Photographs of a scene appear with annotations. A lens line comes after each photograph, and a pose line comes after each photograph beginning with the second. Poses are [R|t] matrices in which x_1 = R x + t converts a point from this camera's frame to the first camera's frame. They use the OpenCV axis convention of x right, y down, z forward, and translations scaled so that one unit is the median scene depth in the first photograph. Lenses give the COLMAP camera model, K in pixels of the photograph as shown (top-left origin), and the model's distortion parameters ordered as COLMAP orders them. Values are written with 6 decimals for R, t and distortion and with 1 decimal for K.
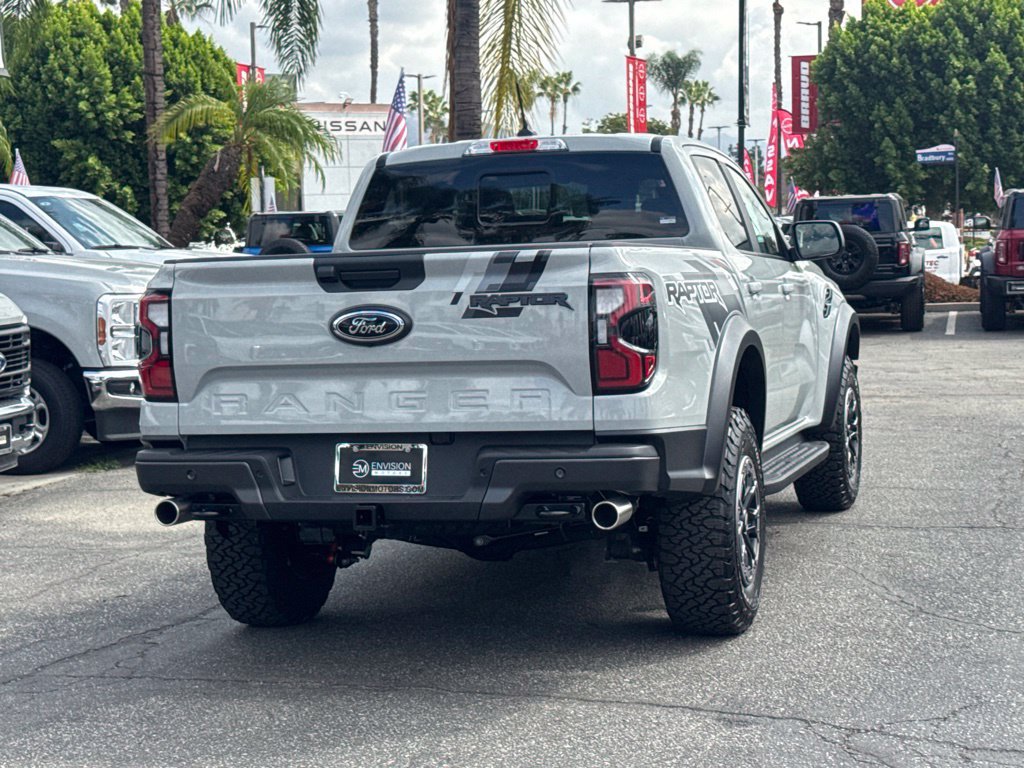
lens RADIAL K [[1986.1, 0, 536.1], [0, 1986.1, 384.9], [0, 0, 1]] dist [0.140852, 0.135566]
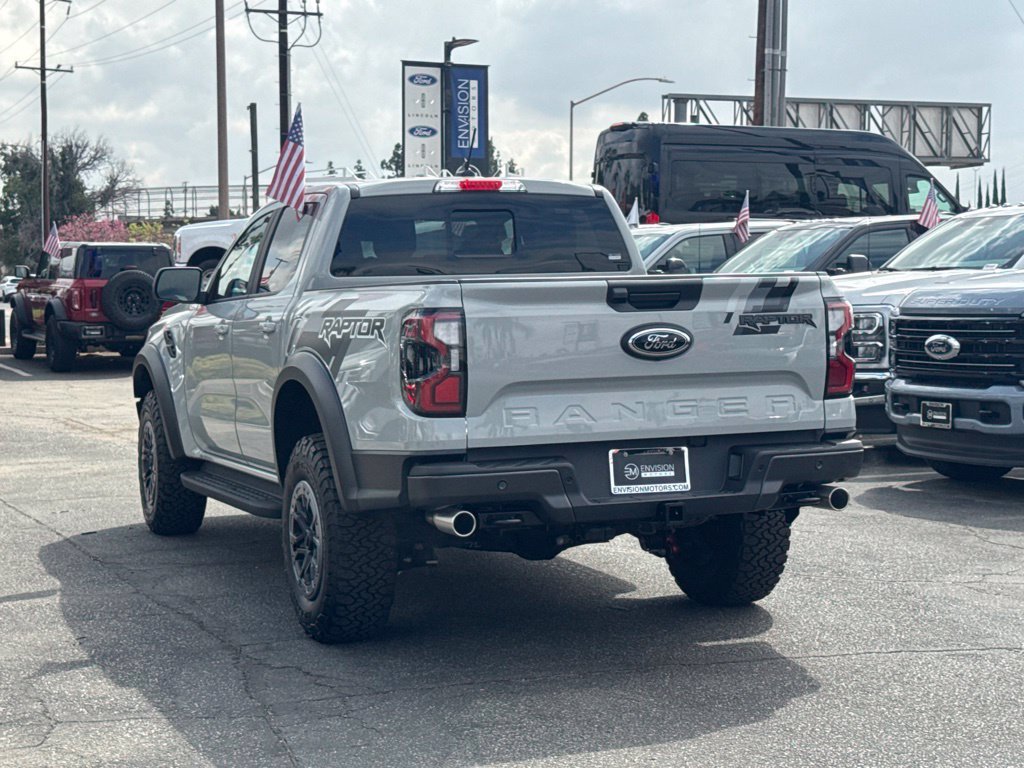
lens RADIAL K [[1819.4, 0, 591.0], [0, 1819.4, 382.1], [0, 0, 1]] dist [0.175255, -0.056063]
pose [[0.772457, -0.013406, 0.634925, -0.752535], [0.029899, 0.999436, -0.015272, 0.007250], [-0.634363, 0.030781, 0.772423, 0.232740]]
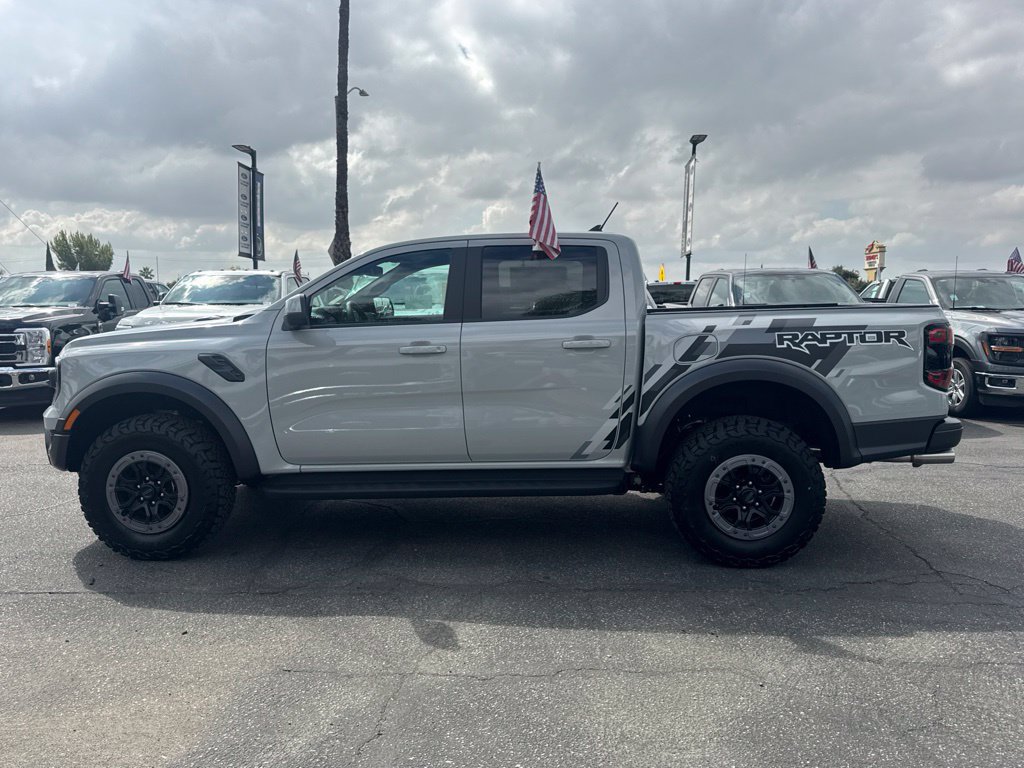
lens RADIAL K [[747.0, 0, 512.0], [0, 747.0, 384.0], [0, 0, 1]] dist [0.064116, -0.092706]
pose [[-0.234507, -0.070525, 0.969553, -0.729452], [0.077095, 0.992874, 0.090869, -0.084009], [-0.969052, 0.096057, -0.227399, 1.537368]]
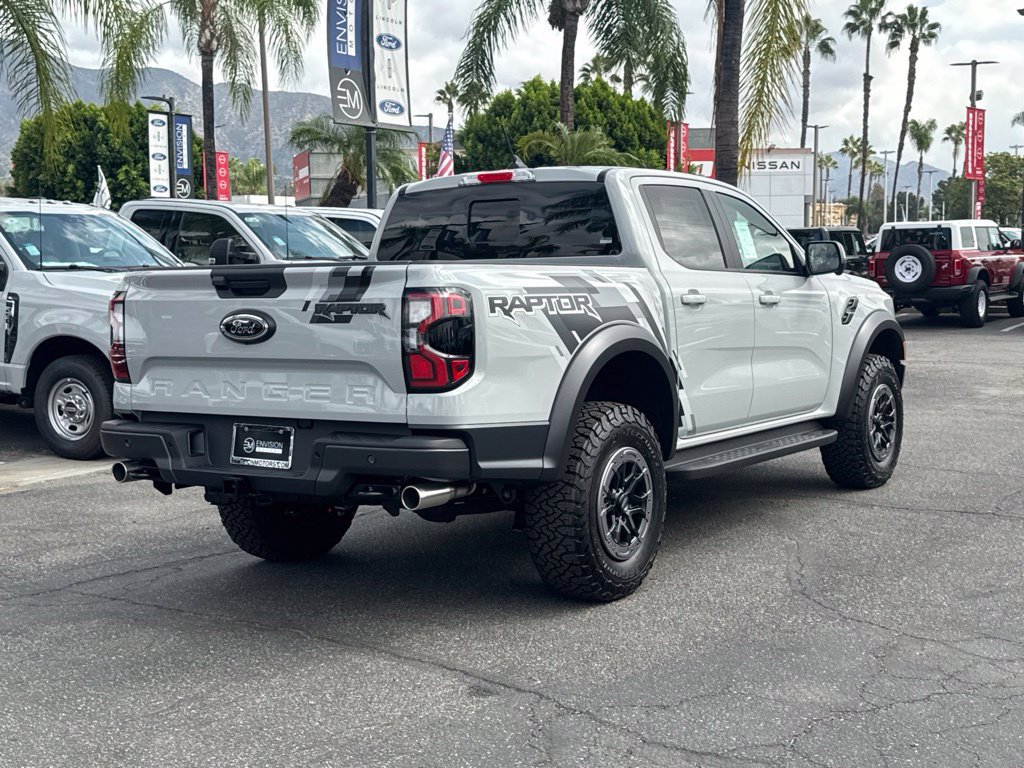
lens RADIAL K [[1411.5, 0, 512.0], [0, 1411.5, 384.0], [0, 0, 1]] dist [0.198942, -0.483871]
pose [[0.955322, 0.038754, -0.293017, 0.316872], [-0.032138, 0.999109, 0.027361, -0.023701], [0.293816, -0.016721, 0.955716, 0.226898]]
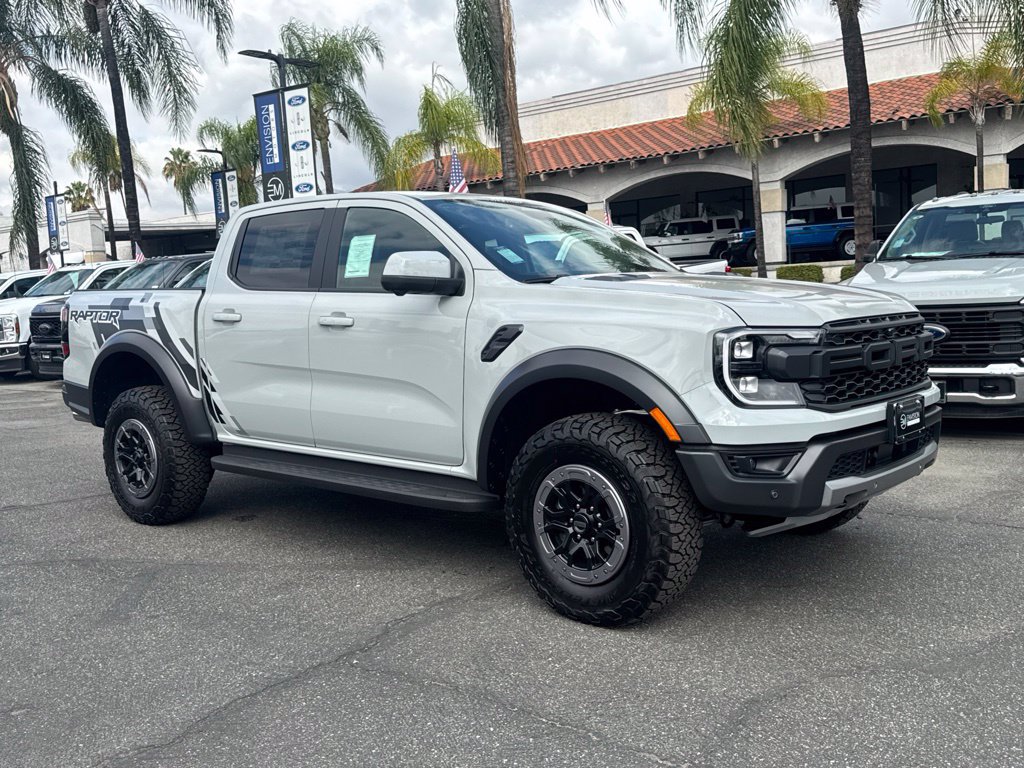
lens RADIAL K [[1027.9, 0, 467.1], [0, 1027.9, 380.3], [0, 0, 1]] dist [0.155413, -0.346569]
pose [[-0.456738, 0.124261, -0.880880, 0.823320], [-0.007003, 0.989664, 0.143237, -0.135511], [0.889574, 0.071591, -0.451147, 1.838132]]
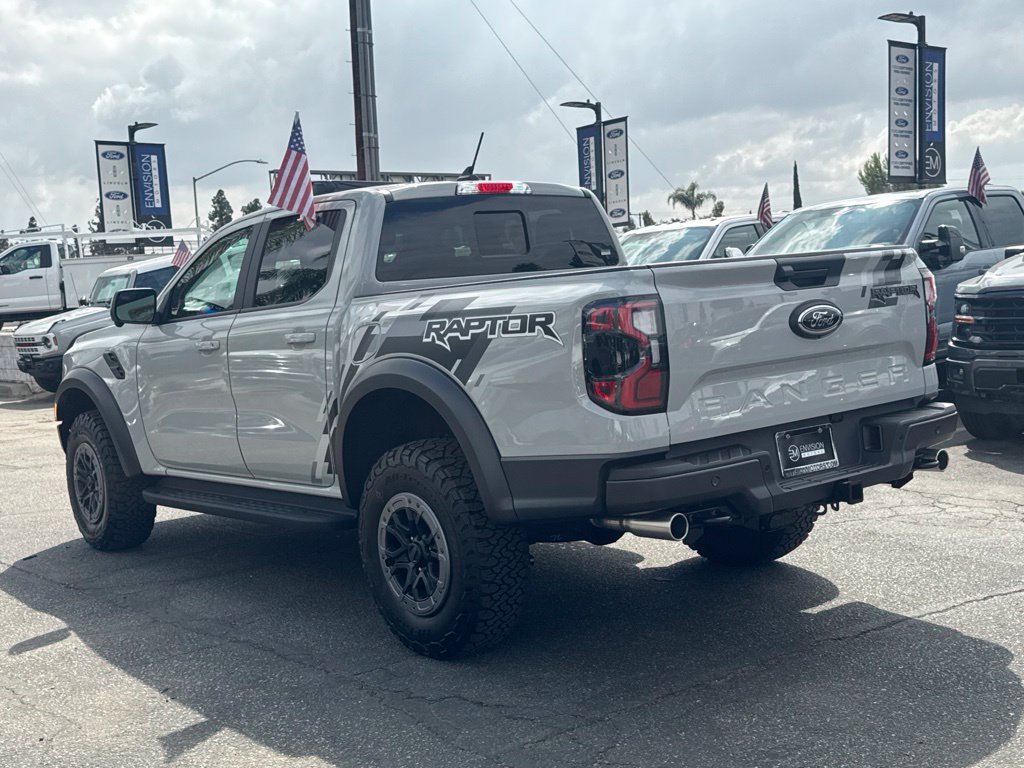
lens RADIAL K [[1213.3, 0, 564.6], [0, 1213.3, 380.4], [0, 0, 1]] dist [0.162911, -0.275299]
pose [[0.551225, -0.071933, 0.831250, -0.714246], [0.106685, 0.994175, 0.015286, -0.021164], [-0.827508, 0.080256, 0.555688, 0.734888]]
